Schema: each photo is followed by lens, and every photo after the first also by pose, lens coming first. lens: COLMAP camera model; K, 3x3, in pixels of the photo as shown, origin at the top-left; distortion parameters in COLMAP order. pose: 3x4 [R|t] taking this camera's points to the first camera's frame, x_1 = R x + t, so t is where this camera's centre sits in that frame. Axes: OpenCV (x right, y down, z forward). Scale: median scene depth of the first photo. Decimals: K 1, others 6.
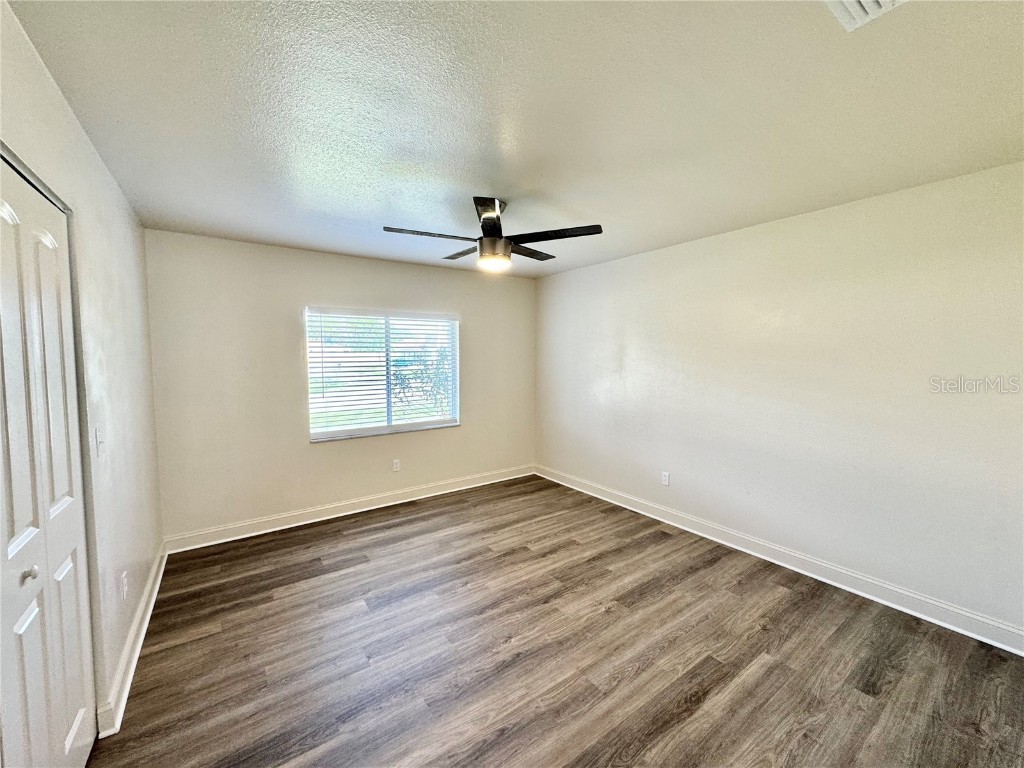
lens RADIAL K [[408.5, 0, 507.4], [0, 408.5, 382.4], [0, 0, 1]] dist [-0.001399, -0.000140]
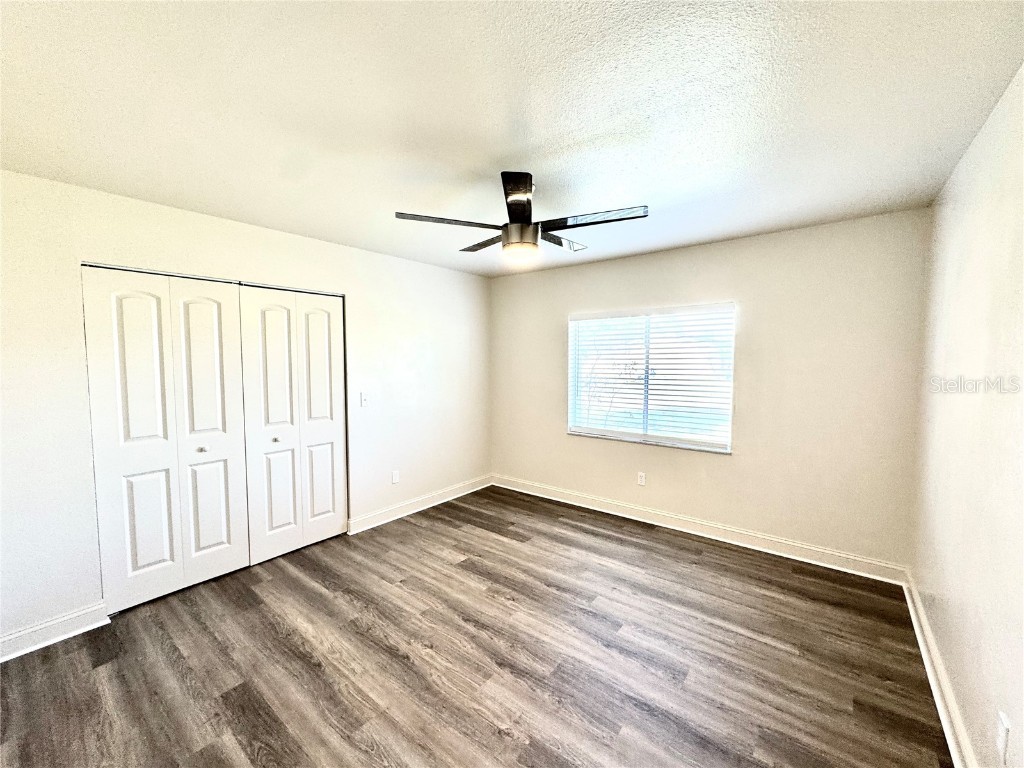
lens RADIAL K [[408.5, 0, 515.8], [0, 408.5, 383.2], [0, 0, 1]] dist [-0.001399, -0.000140]
pose [[0.284759, 0.059579, -0.956746, 0.691641], [-0.059285, 0.997251, 0.044456, -0.044393], [0.956764, 0.044062, 0.287508, 0.634836]]
